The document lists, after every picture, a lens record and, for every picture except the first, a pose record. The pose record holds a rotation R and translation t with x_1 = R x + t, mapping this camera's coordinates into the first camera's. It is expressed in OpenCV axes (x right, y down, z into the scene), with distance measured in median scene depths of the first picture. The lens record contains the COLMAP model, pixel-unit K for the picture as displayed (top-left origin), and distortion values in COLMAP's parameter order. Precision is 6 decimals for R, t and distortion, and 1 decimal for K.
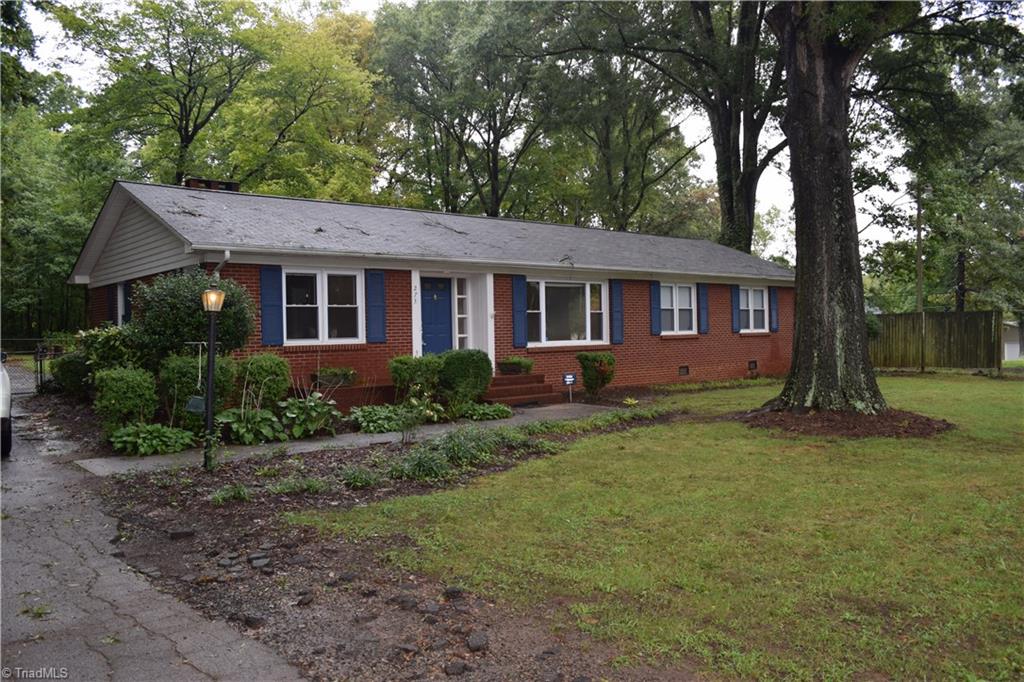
lens RADIAL K [[803.9, 0, 512.0], [0, 803.9, 341.0], [0, 0, 1]] dist [-0.085369, 0.006879]
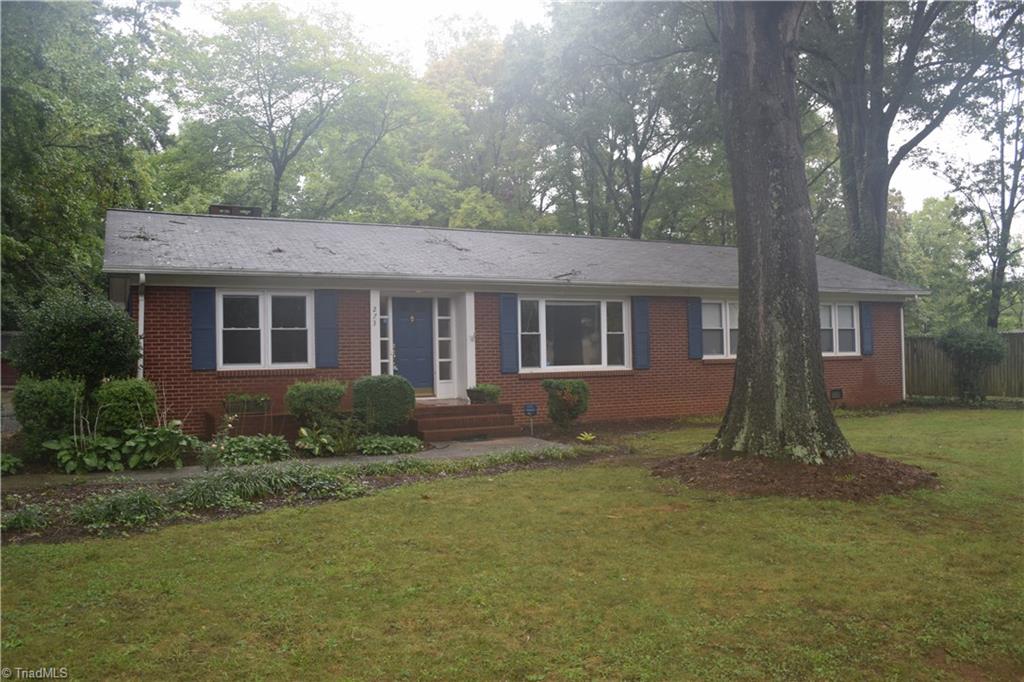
lens RADIAL K [[803.9, 0, 512.0], [0, 803.9, 341.0], [0, 0, 1]] dist [-0.085369, 0.006879]
pose [[0.968400, -0.006345, -0.249323, 0.276359], [-0.001127, 0.999555, -0.029818, -0.001369], [0.249401, 0.029157, 0.967961, 0.143310]]
